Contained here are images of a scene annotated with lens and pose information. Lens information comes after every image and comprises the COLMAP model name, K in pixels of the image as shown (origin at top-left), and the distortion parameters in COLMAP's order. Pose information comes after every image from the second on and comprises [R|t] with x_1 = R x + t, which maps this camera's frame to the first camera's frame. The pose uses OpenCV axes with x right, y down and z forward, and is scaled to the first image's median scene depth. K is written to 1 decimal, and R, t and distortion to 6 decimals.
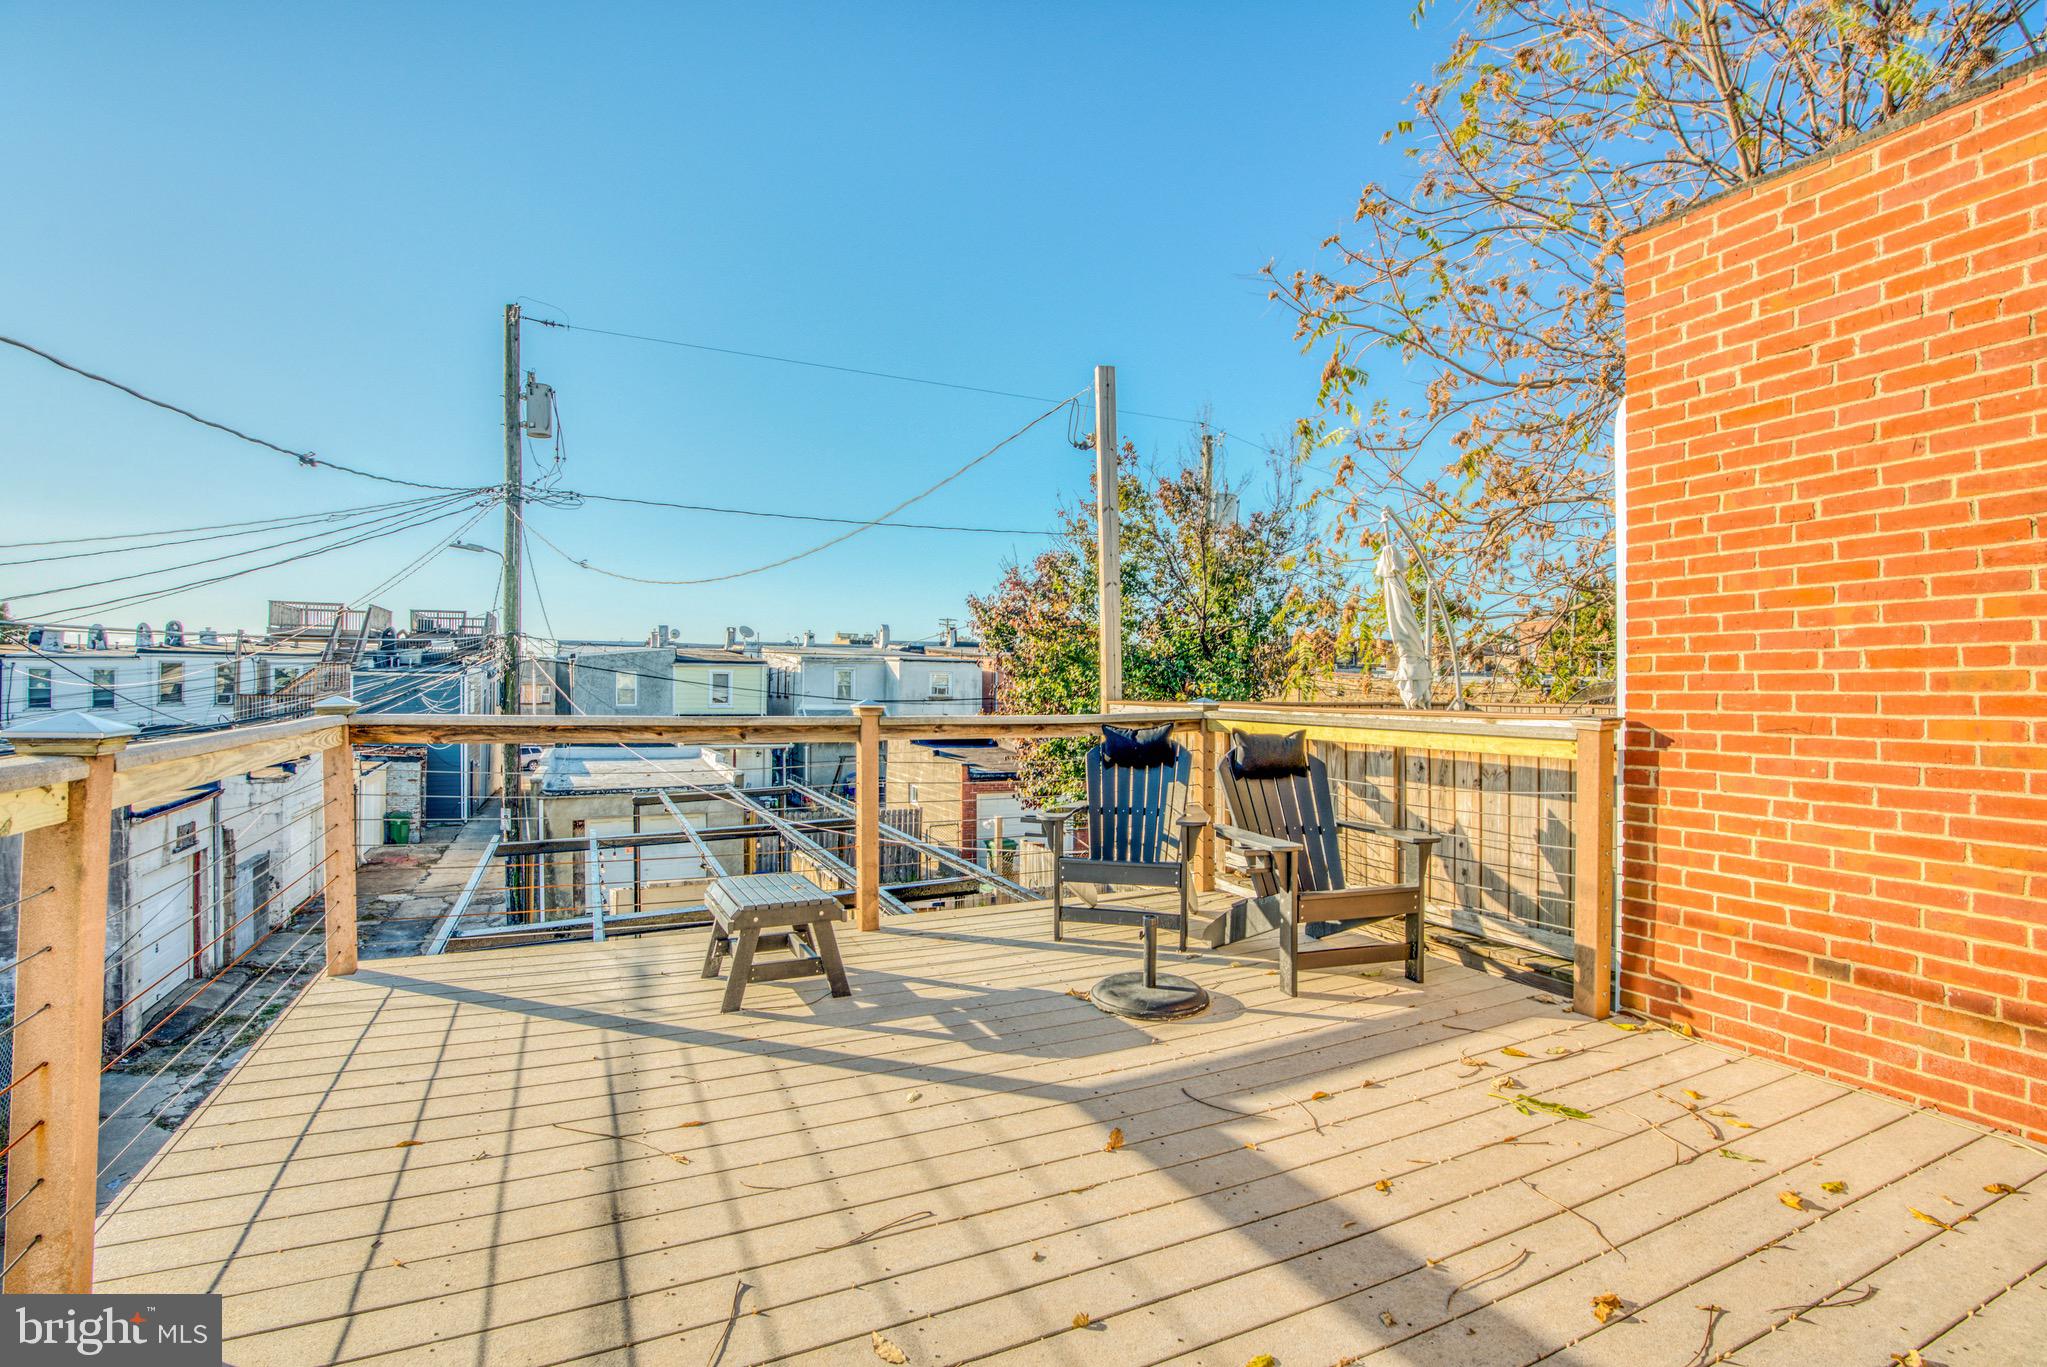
lens RADIAL K [[913.2, 0, 1009.8], [0, 913.2, 684.5], [0, 0, 1]] dist [-0.073309, 0.025766]
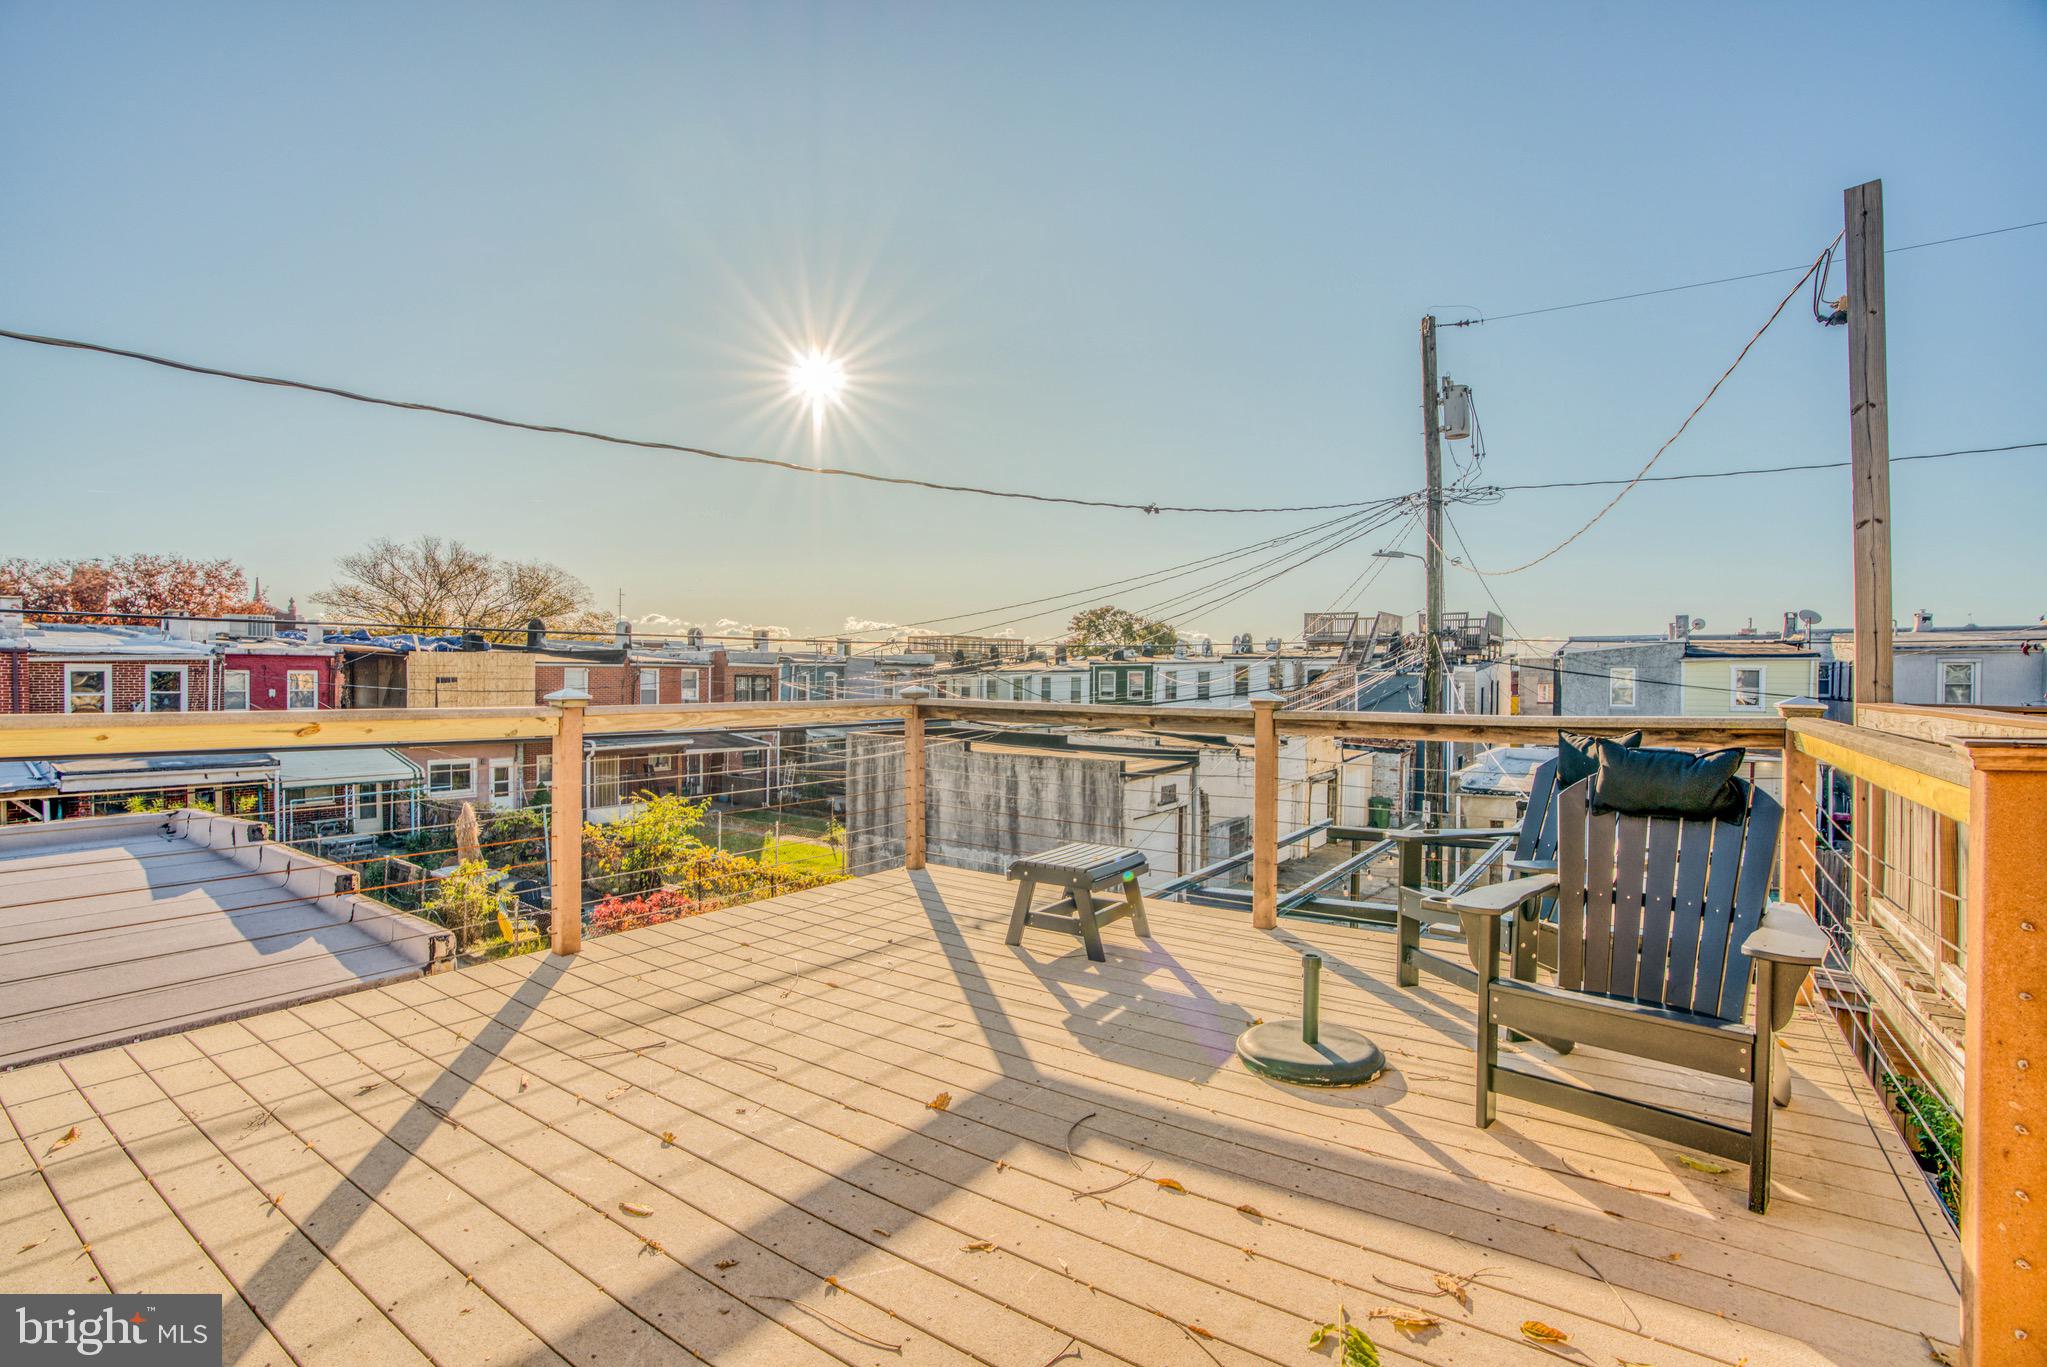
lens RADIAL K [[922.4, 0, 1023.5], [0, 922.4, 683.5], [0, 0, 1]] dist [-0.069846, 0.021634]
pose [[0.520160, 0.000435, -0.854068, 0.270549], [-0.000288, 1.000000, 0.000334, 0.003286], [0.854069, 0.000072, 0.520160, 0.130510]]
